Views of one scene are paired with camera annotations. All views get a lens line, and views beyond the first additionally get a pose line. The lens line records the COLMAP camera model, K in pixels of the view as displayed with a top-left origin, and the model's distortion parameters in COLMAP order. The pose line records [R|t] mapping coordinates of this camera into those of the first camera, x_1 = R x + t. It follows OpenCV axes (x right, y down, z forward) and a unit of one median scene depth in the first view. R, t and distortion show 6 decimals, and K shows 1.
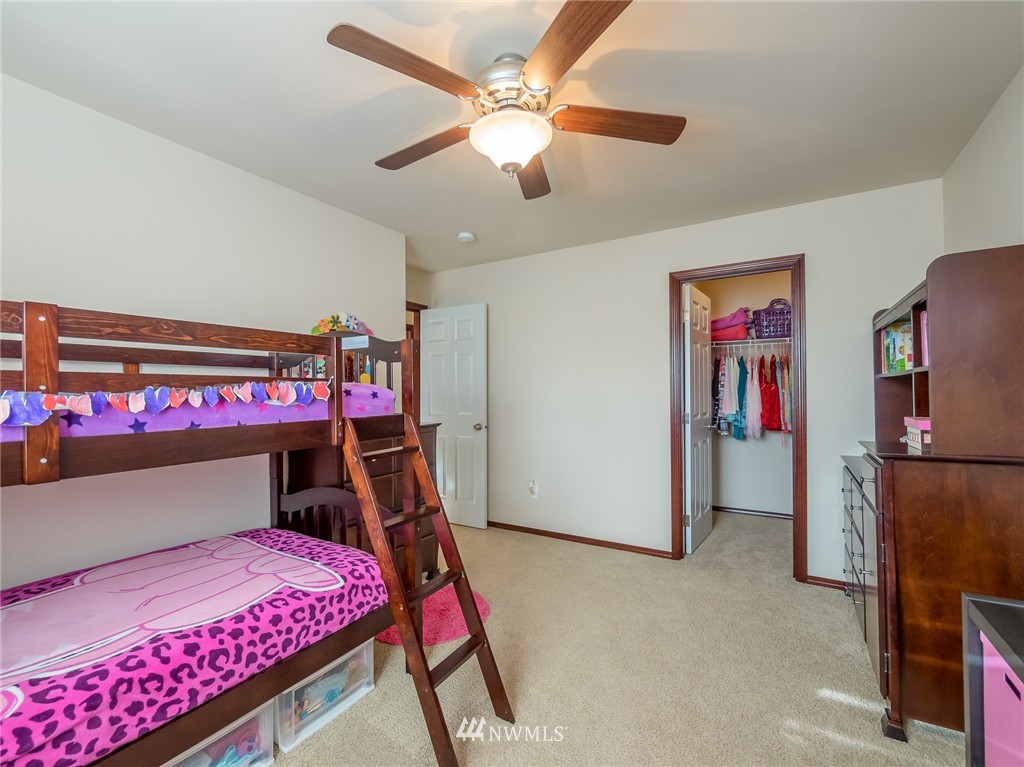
lens RADIAL K [[463.9, 0, 505.0], [0, 463.9, 386.3], [0, 0, 1]] dist [0.001225, 0.000133]
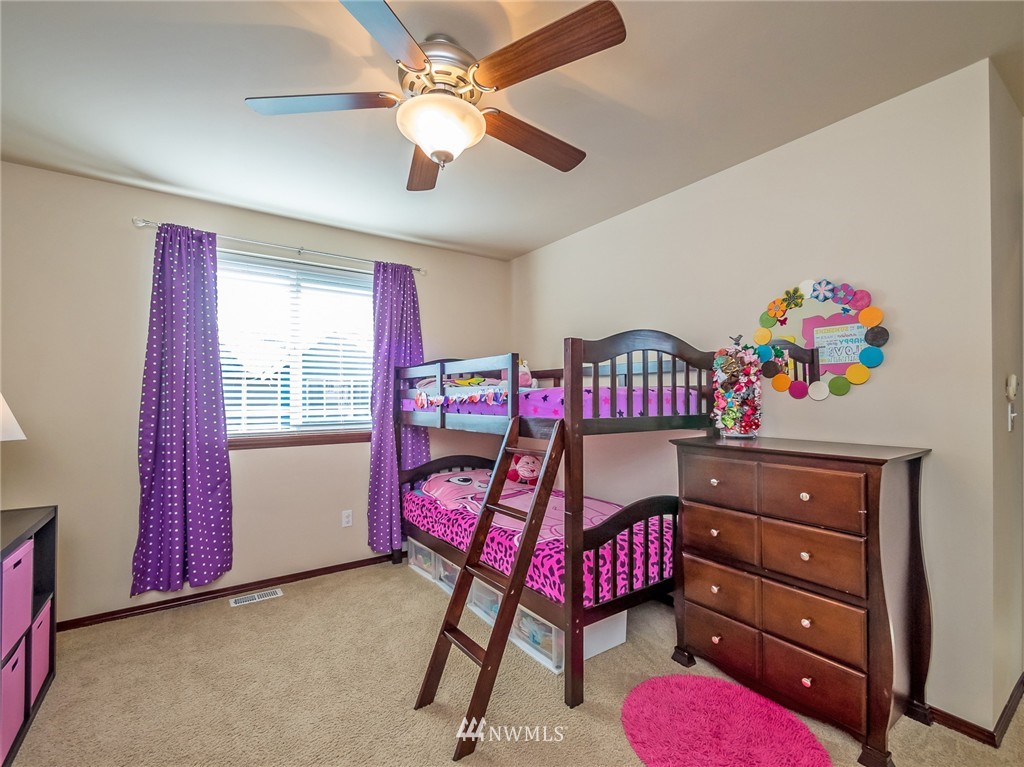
lens RADIAL K [[463.9, 0, 507.3], [0, 463.9, 387.9], [0, 0, 1]] dist [0.001225, 0.000133]
pose [[-0.400289, -0.002760, -0.916385, 0.874260], [0.018130, 0.999776, -0.010931, 0.005423], [0.916209, -0.020990, -0.400150, 1.579708]]
